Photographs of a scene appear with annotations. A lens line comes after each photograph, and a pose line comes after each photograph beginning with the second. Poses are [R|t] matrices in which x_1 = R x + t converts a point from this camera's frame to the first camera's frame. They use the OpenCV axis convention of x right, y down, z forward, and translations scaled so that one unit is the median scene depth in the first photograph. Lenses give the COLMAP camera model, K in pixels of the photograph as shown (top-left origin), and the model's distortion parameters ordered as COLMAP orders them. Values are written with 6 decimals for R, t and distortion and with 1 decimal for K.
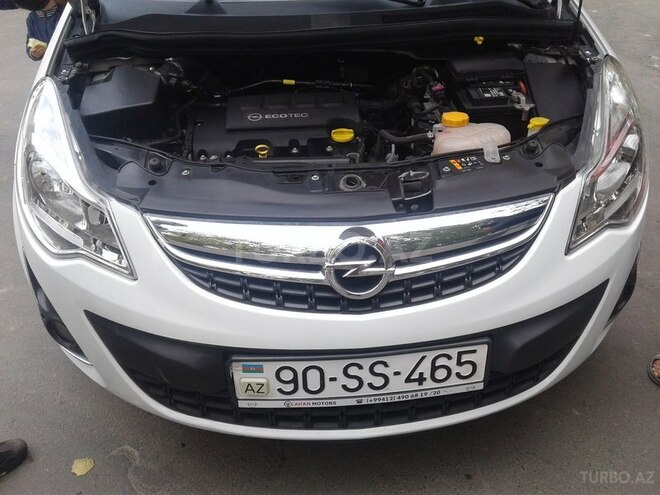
lens RADIAL K [[612.8, 0, 349.5], [0, 612.8, 247.6], [0, 0, 1]] dist [0.127499, -0.280624]
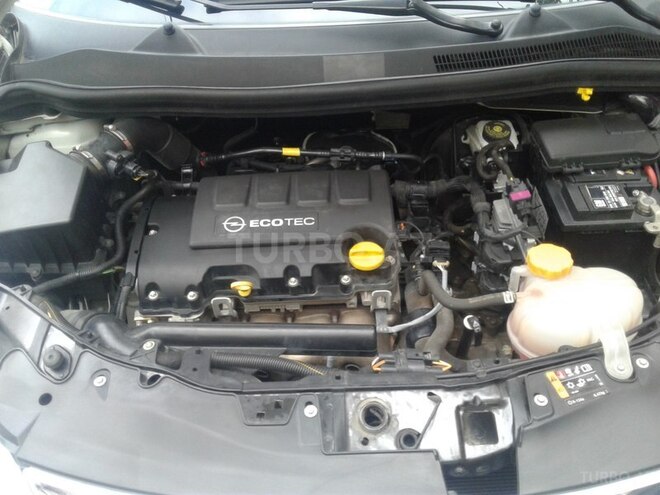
lens RADIAL K [[612.8, 0, 349.5], [0, 612.8, 247.6], [0, 0, 1]] dist [0.127499, -0.280624]
pose [[0.997938, 0.026980, -0.058241, 0.008315], [-0.019259, 0.991420, 0.129285, -0.274158], [0.061230, -0.127897, 0.989896, 0.354365]]
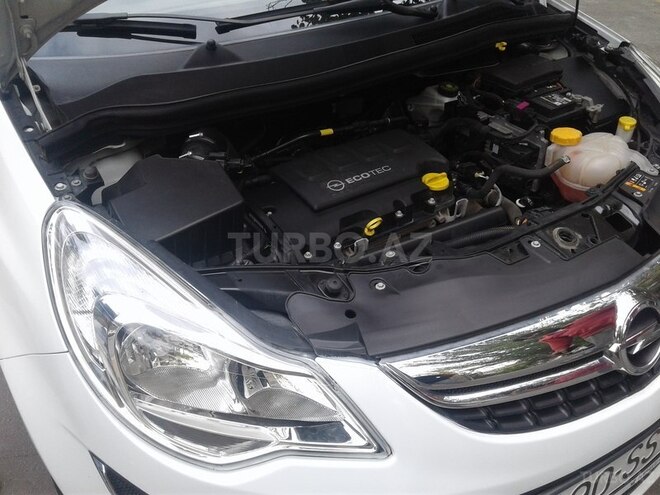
lens RADIAL K [[612.8, 0, 349.5], [0, 612.8, 247.6], [0, 0, 1]] dist [0.127499, -0.280624]
pose [[0.871467, -0.274678, 0.406322, -0.474611], [0.272439, 0.959999, 0.064652, -0.181675], [-0.407827, 0.054356, 0.911440, 0.291874]]
